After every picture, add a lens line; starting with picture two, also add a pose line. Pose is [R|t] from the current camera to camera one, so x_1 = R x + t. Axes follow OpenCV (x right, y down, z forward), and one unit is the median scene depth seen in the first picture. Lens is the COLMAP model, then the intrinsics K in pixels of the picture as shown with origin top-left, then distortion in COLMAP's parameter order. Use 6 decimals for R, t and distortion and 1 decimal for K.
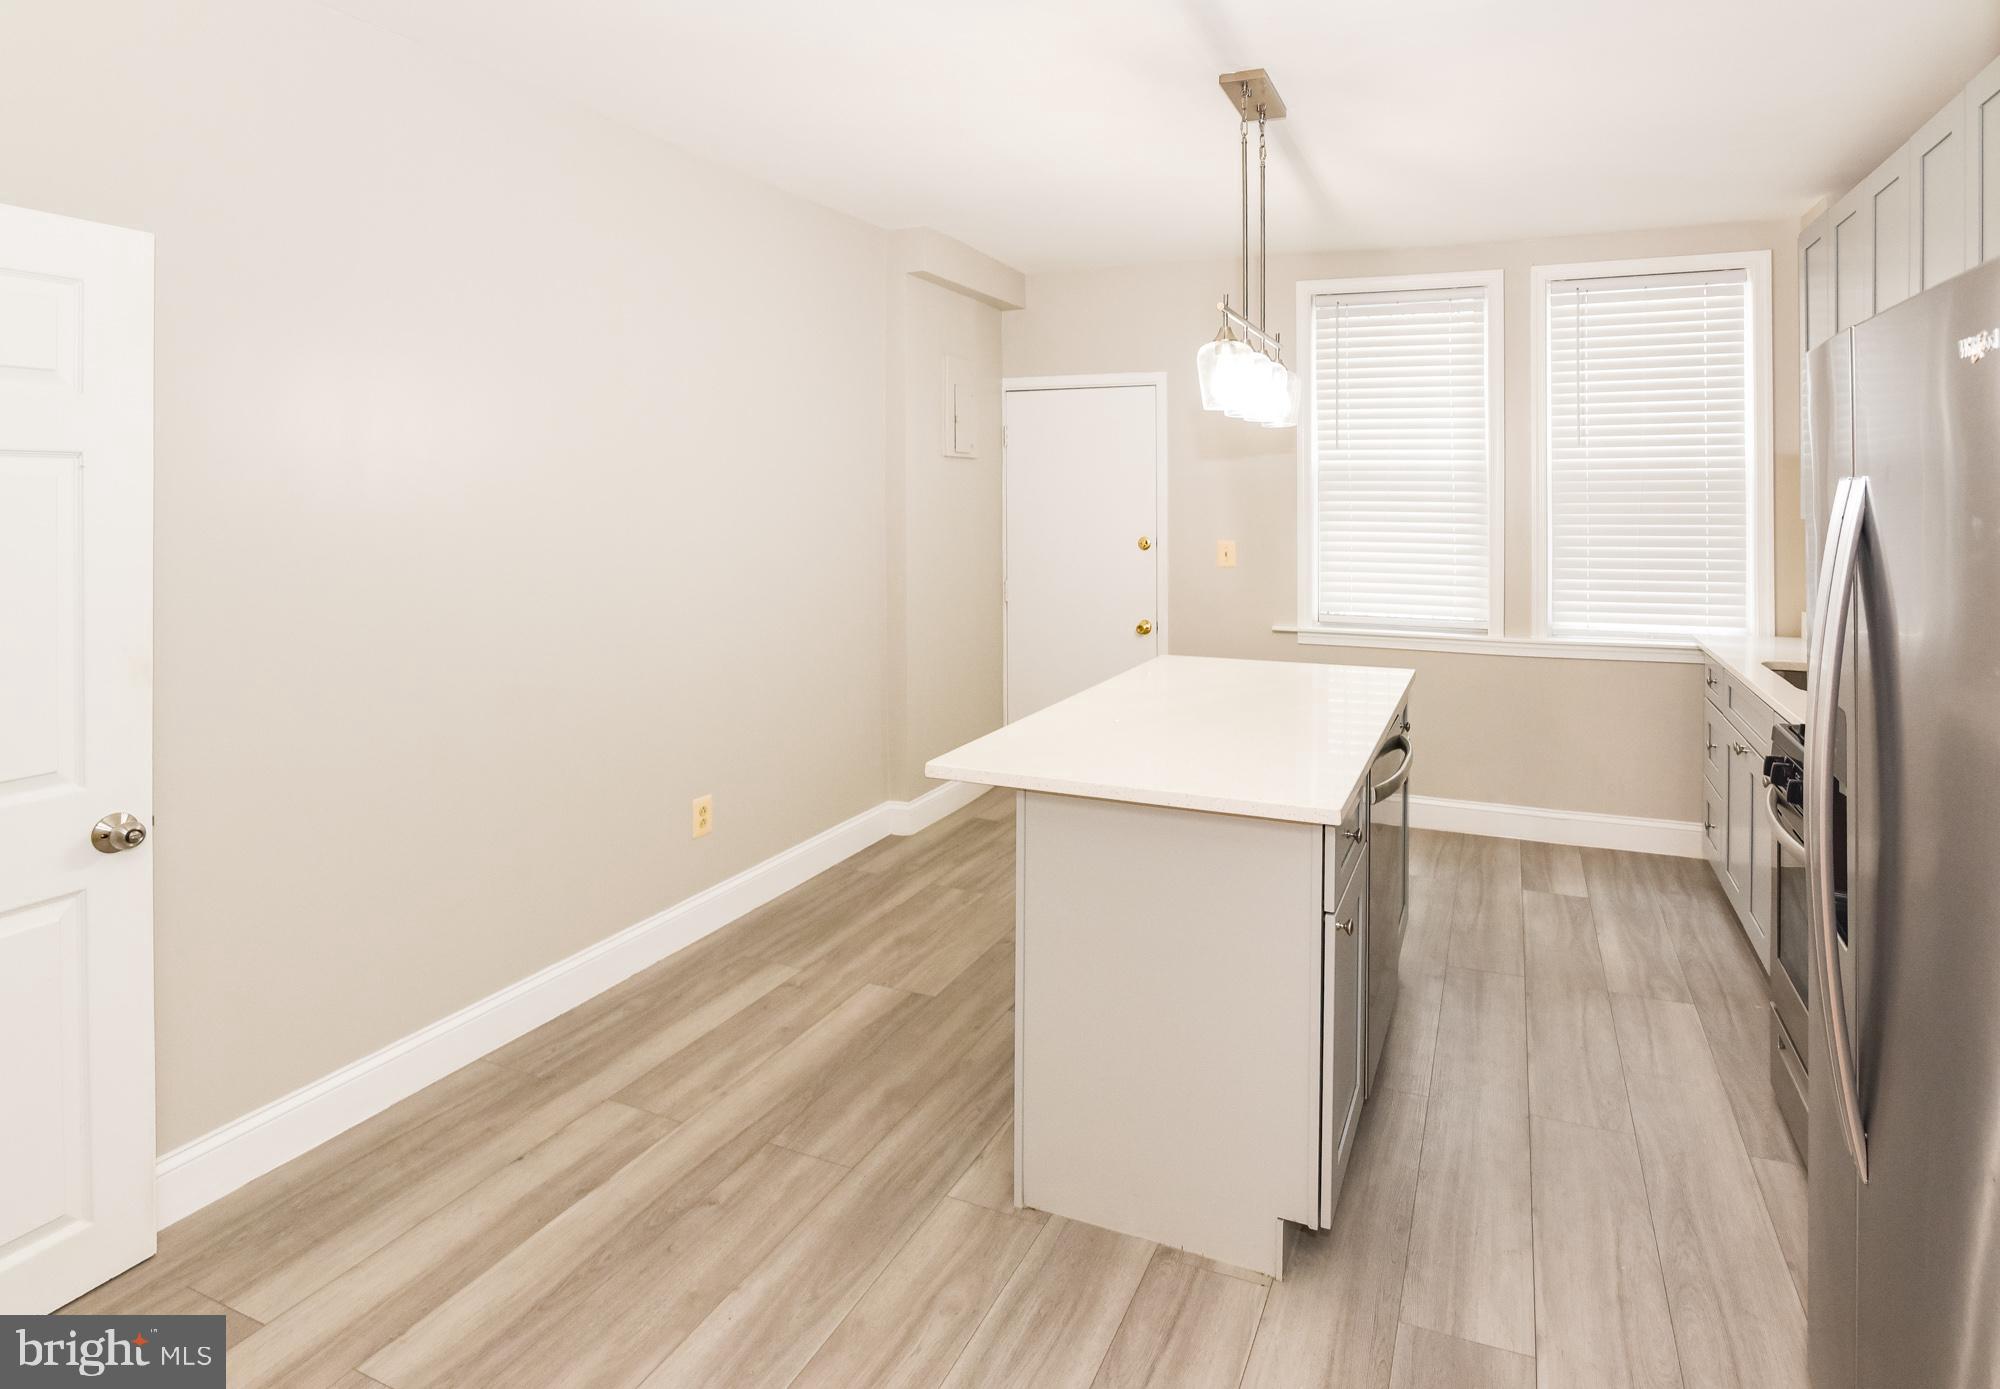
lens RADIAL K [[1055.8, 0, 1110.8], [0, 1055.8, 622.4], [0, 0, 1]] dist [-0.024568, 0.001559]
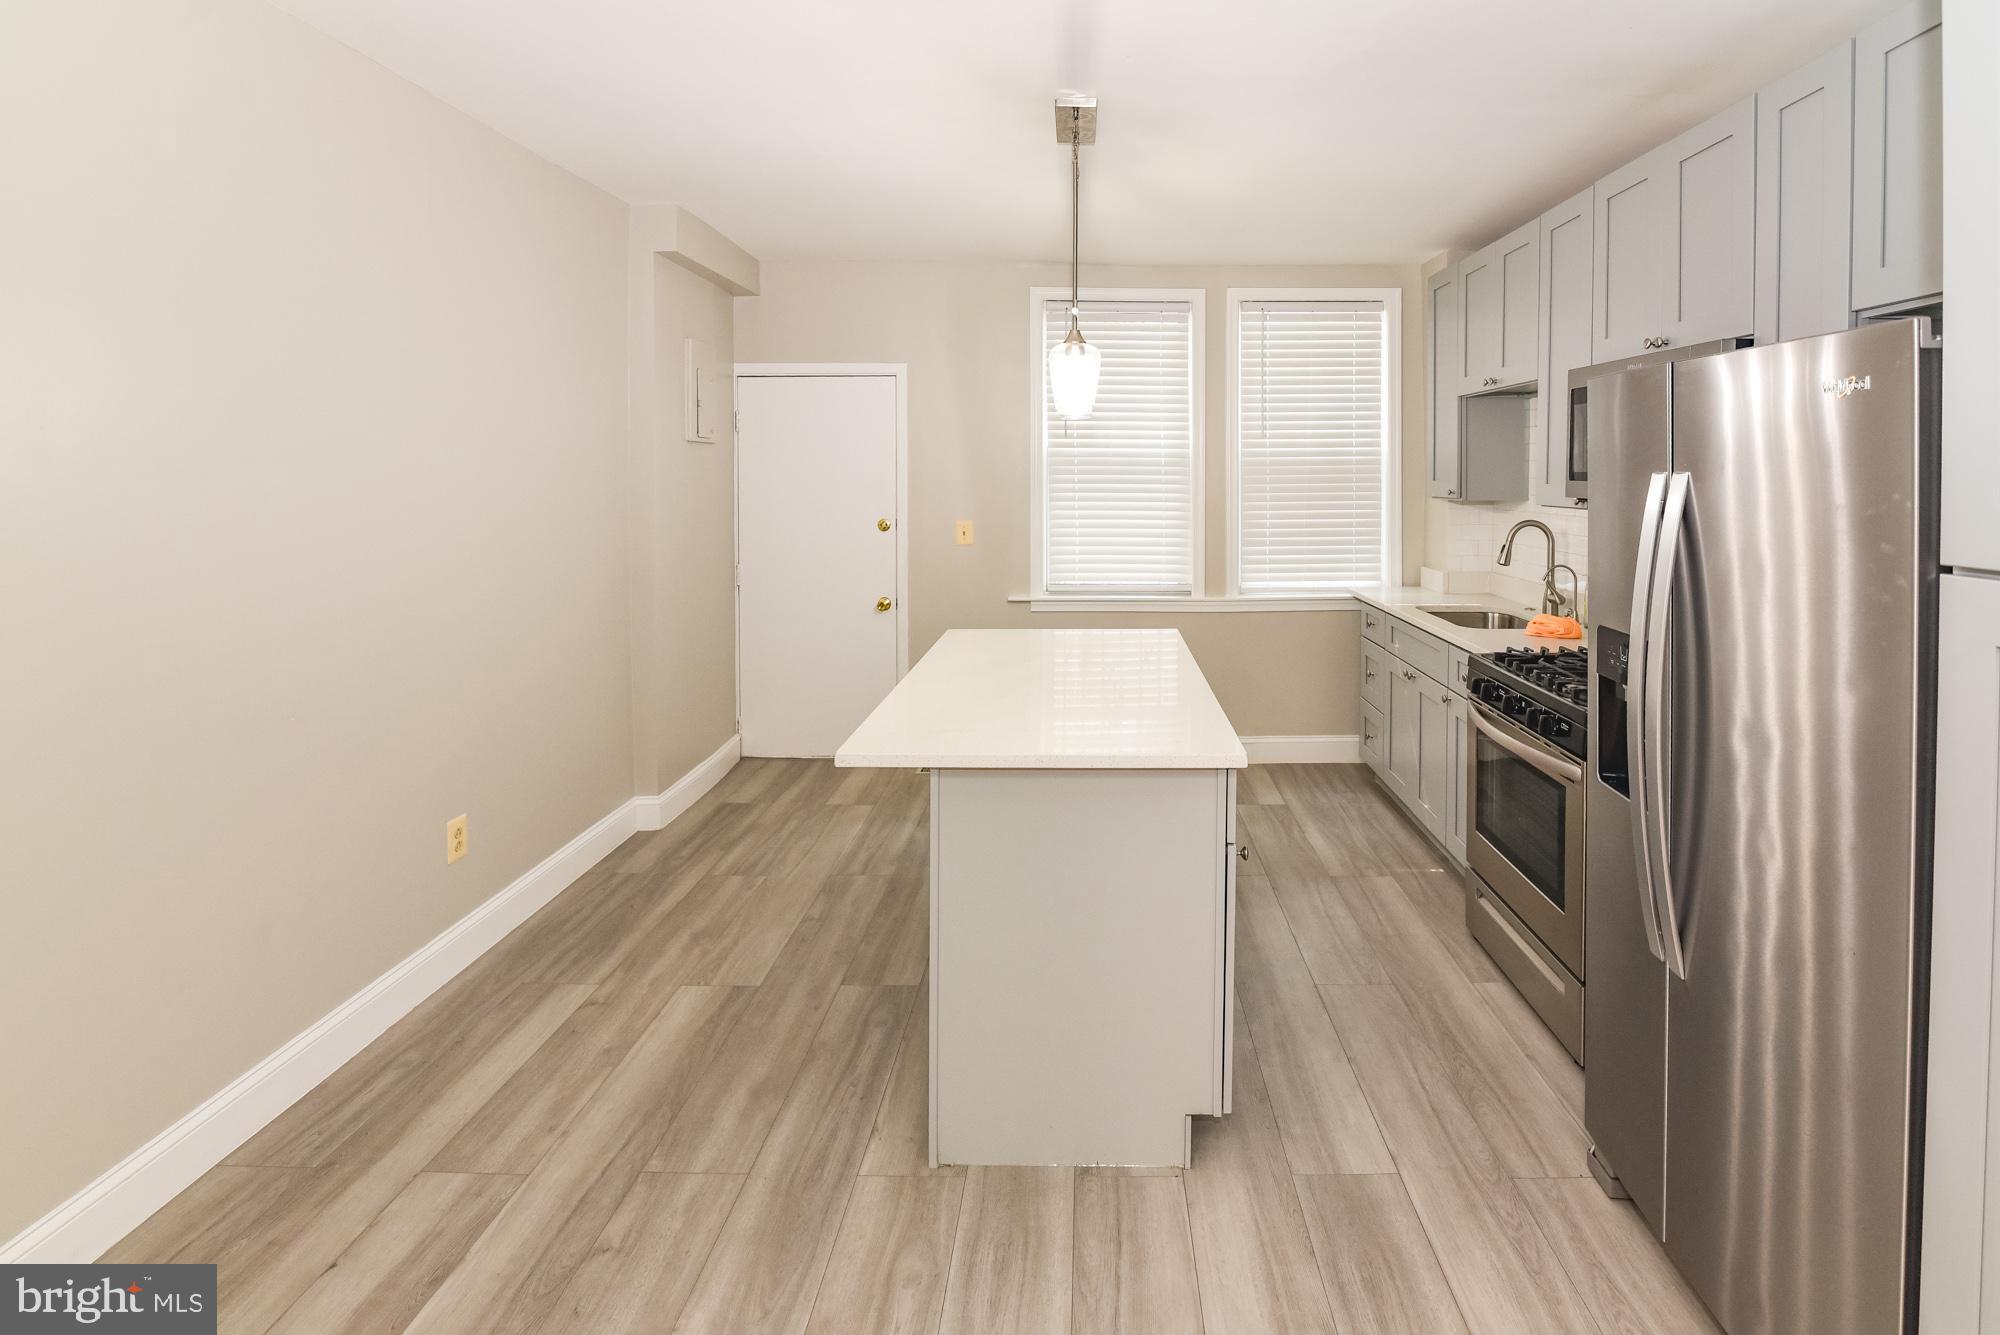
lens RADIAL K [[953.6, 0, 1117.0], [0, 953.6, 600.6], [0, 0, 1]] dist [-0.022004, 0.000452]
pose [[0.927487, -0.050310, 0.370455, -0.178731], [0.046352, 0.998733, 0.019585, -0.011413], [-0.370971, -0.000993, 0.928644, 0.044032]]
